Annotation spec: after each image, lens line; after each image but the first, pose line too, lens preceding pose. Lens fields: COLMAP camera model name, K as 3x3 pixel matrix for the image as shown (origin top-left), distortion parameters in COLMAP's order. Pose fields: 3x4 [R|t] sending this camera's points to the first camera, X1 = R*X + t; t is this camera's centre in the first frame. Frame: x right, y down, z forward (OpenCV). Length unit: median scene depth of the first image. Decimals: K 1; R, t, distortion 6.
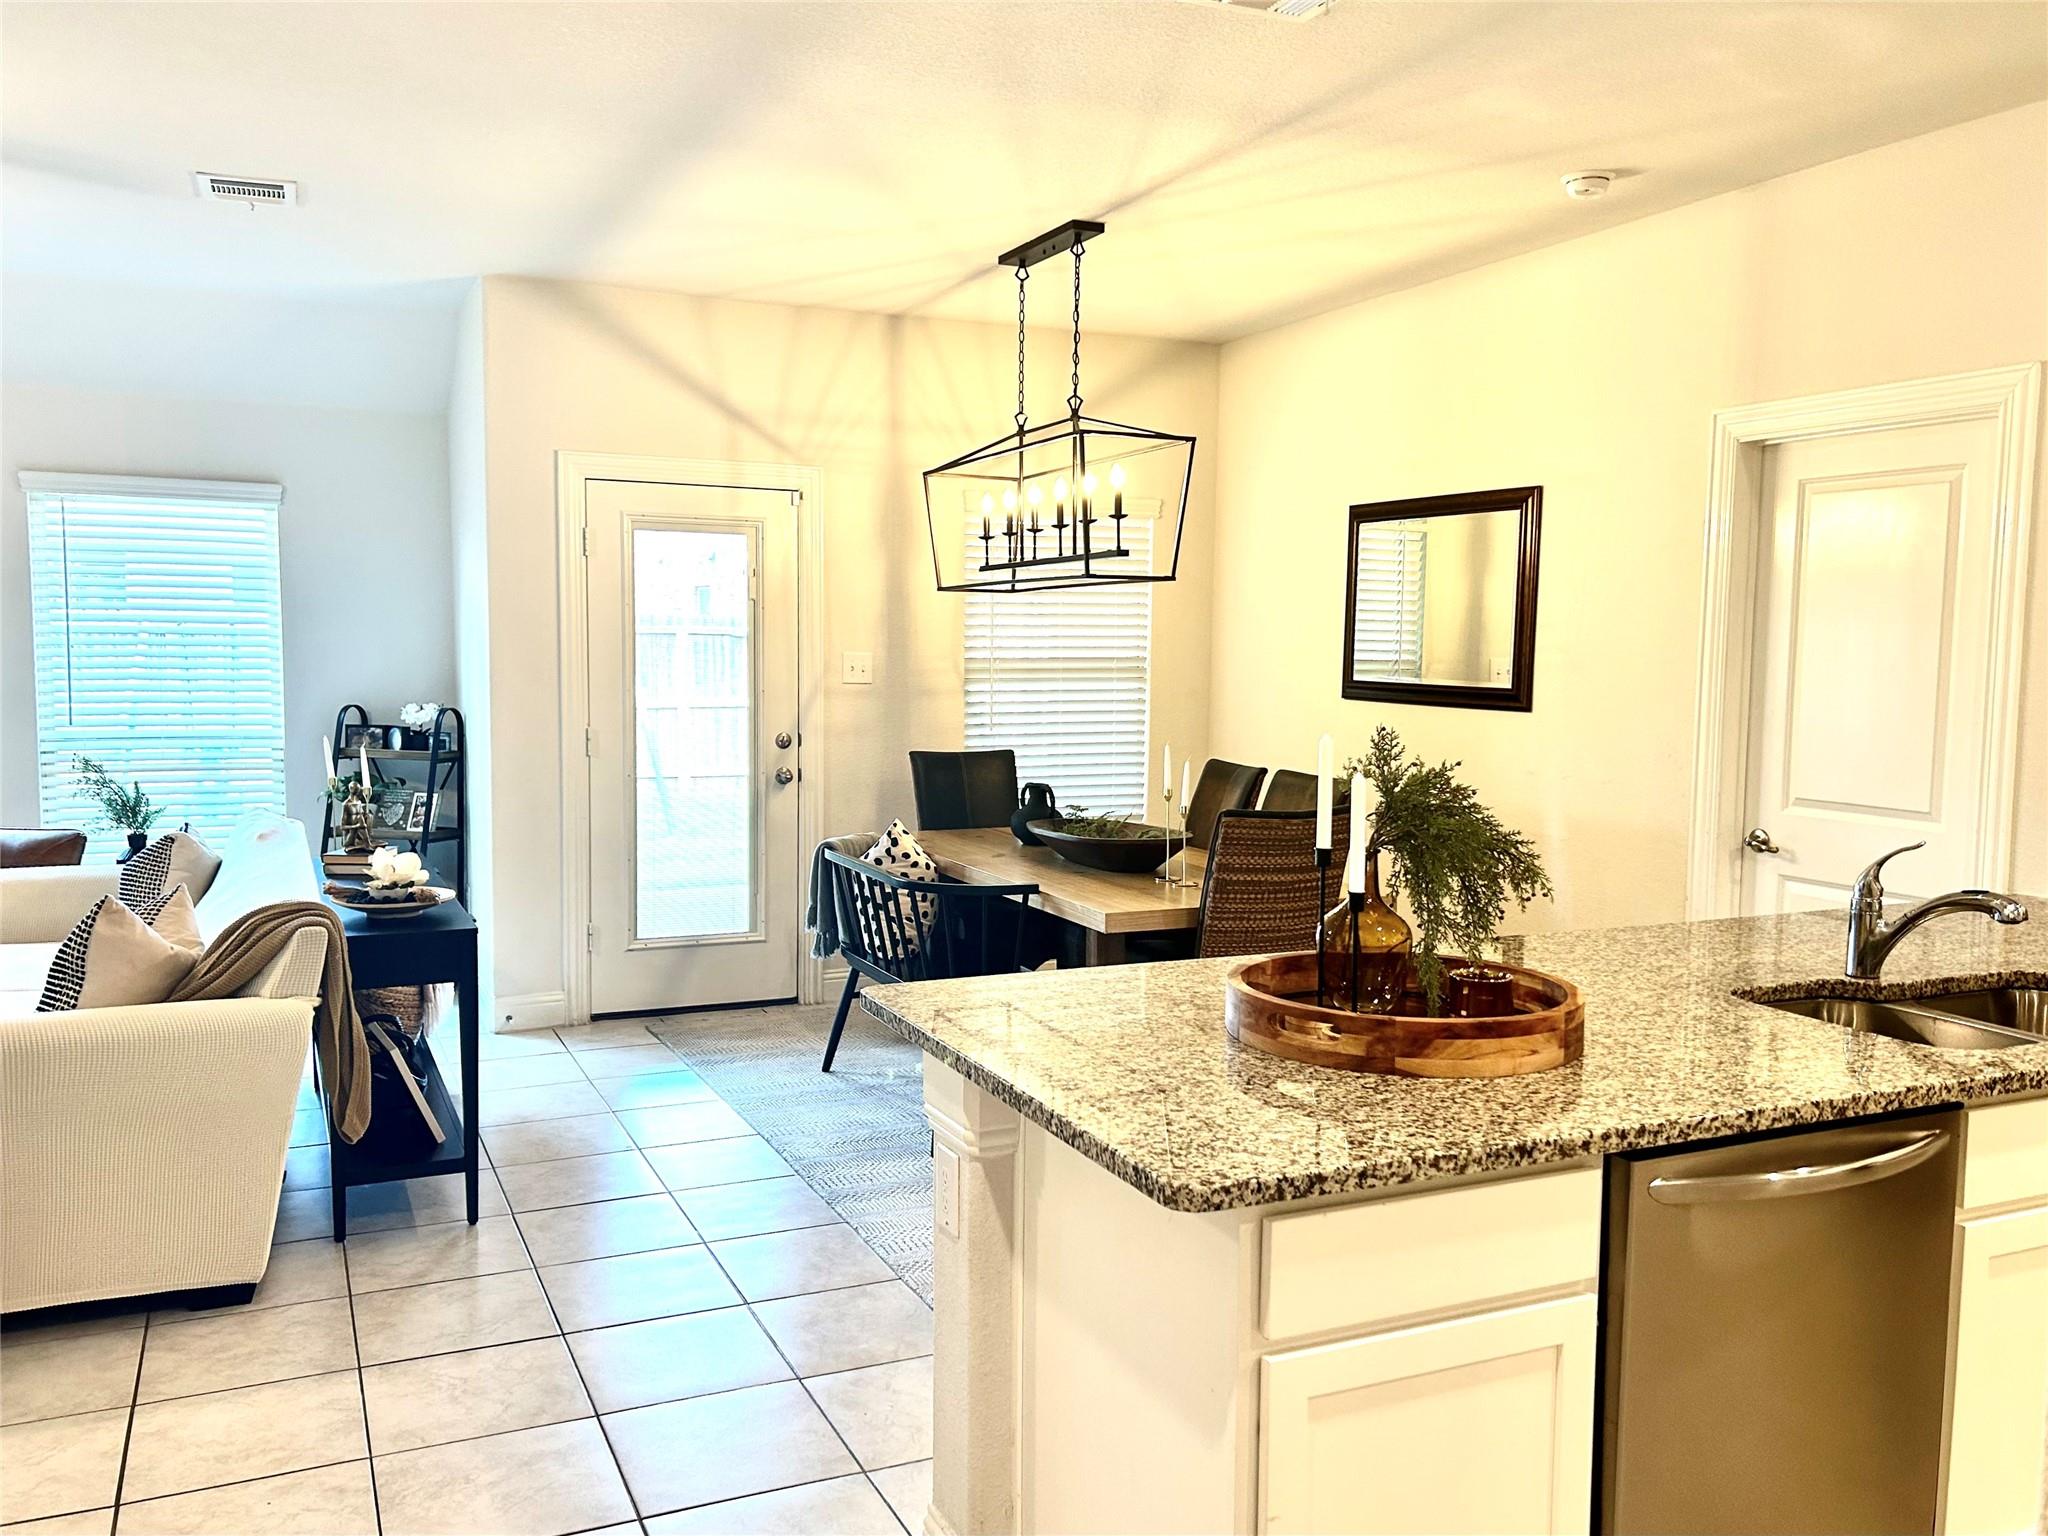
lens RADIAL K [[1451.2, 0, 1024.0], [0, 1451.2, 768.0], [0, 0, 1]] dist [0.031471, -0.022105]
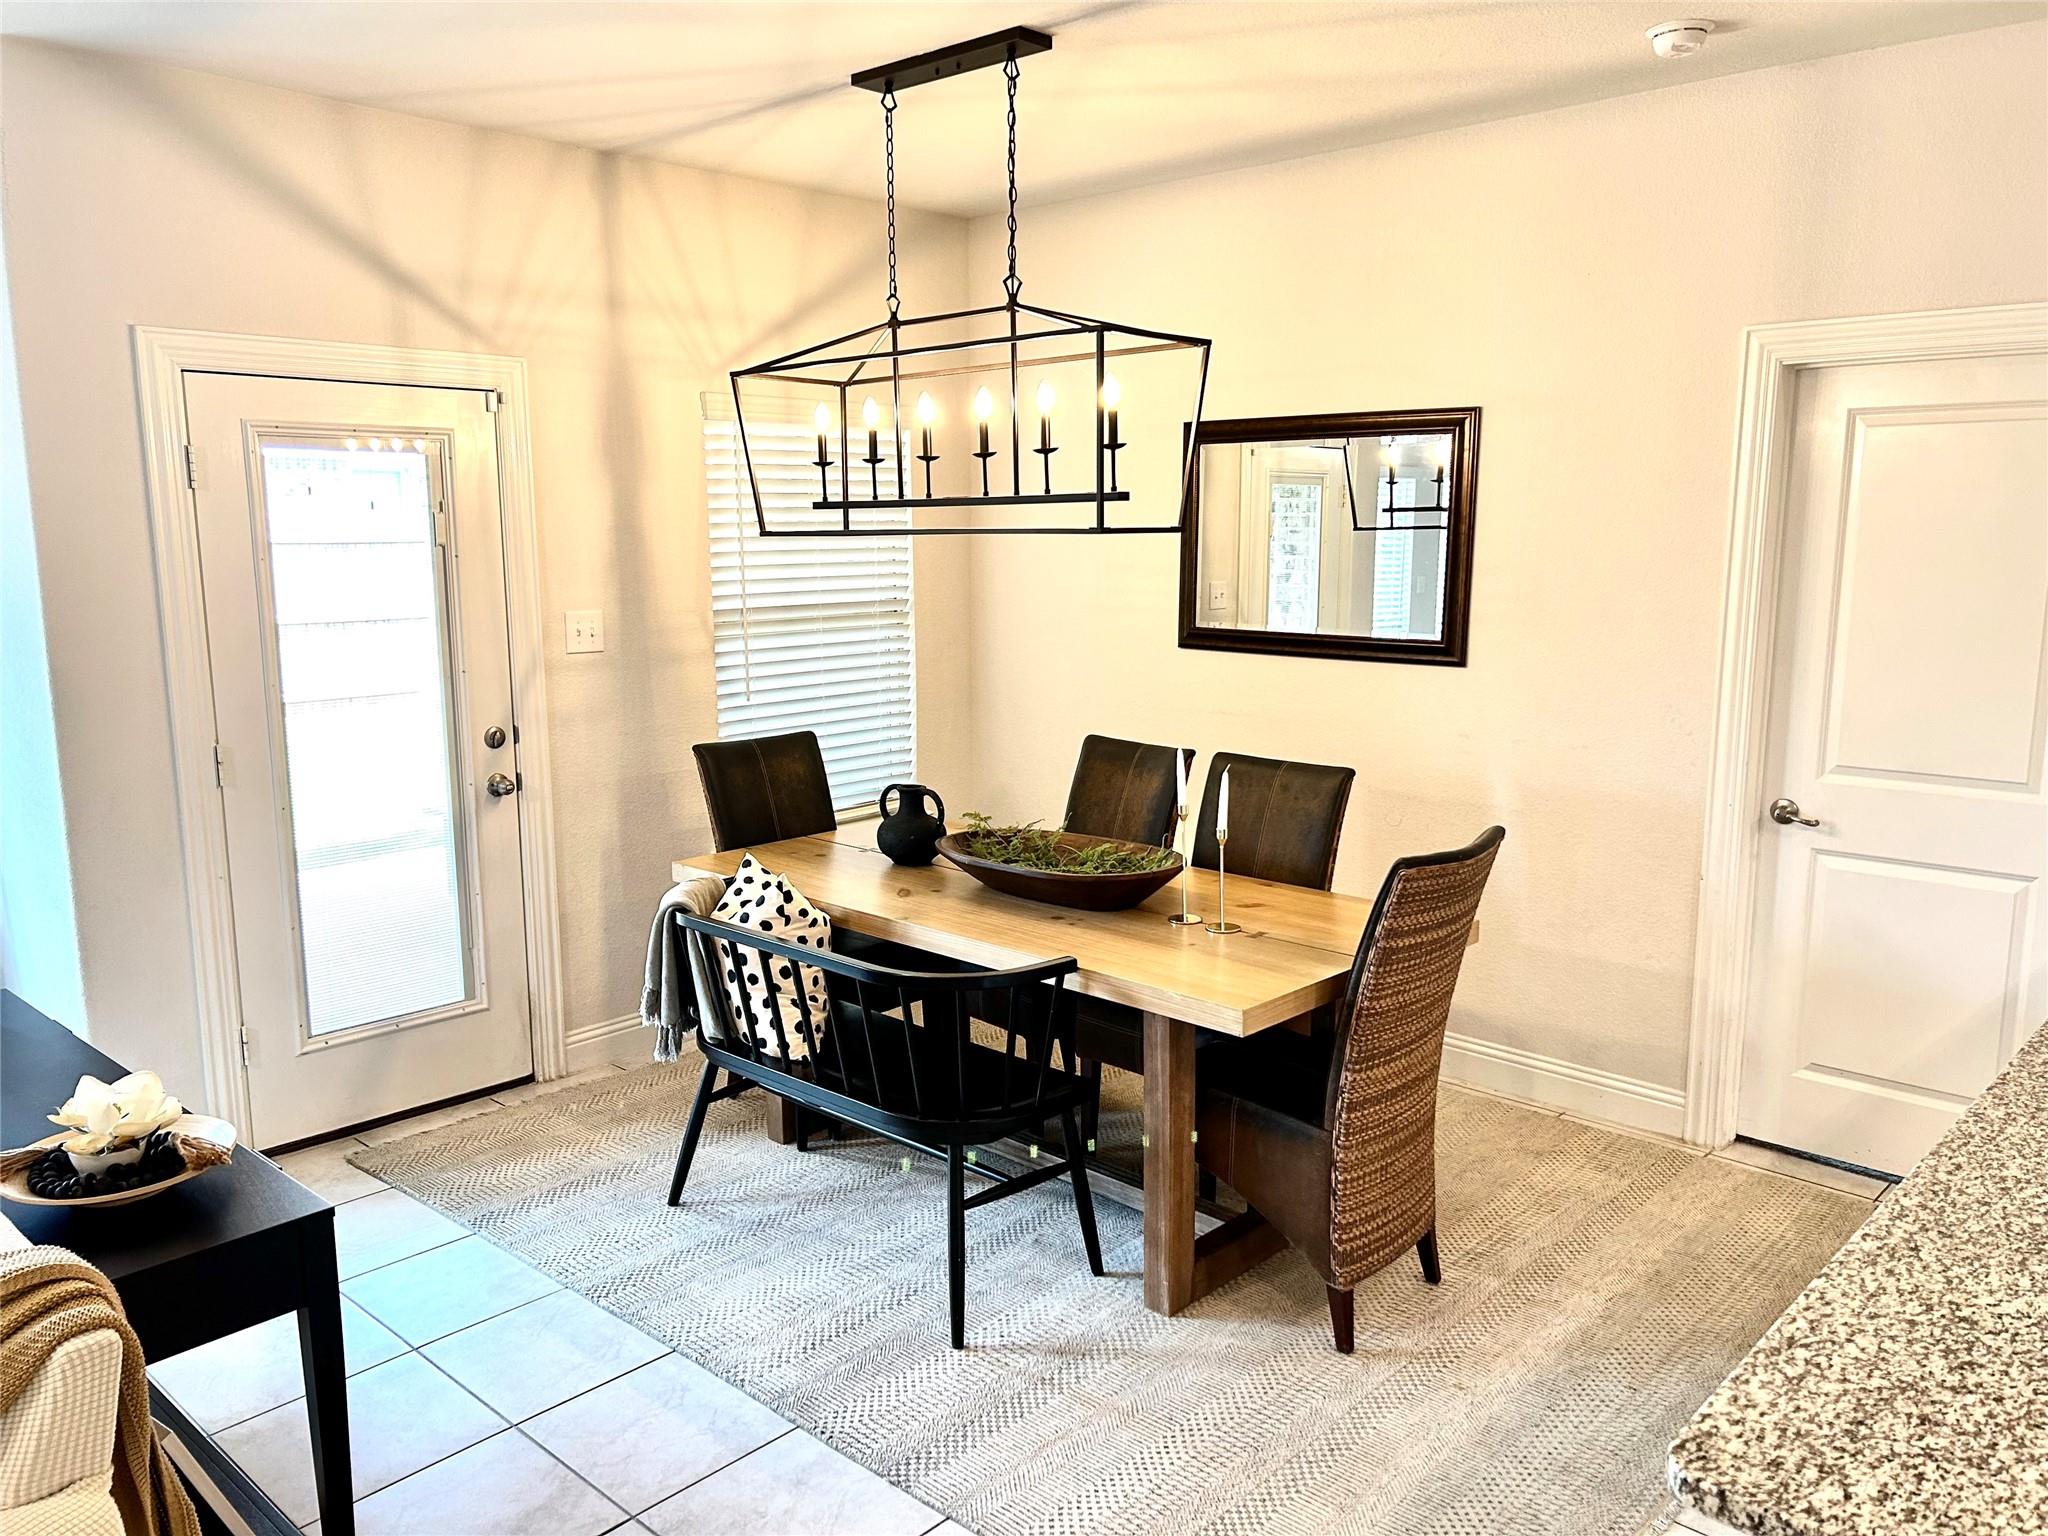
lens RADIAL K [[1451.2, 0, 1024.0], [0, 1451.2, 768.0], [0, 0, 1]] dist [0.031471, -0.022105]
pose [[0.935006, -0.073054, 0.347026, -0.209576], [0.047707, 0.995568, 0.081044, -0.061049], [-0.351409, -0.059221, 0.934347, 0.265529]]
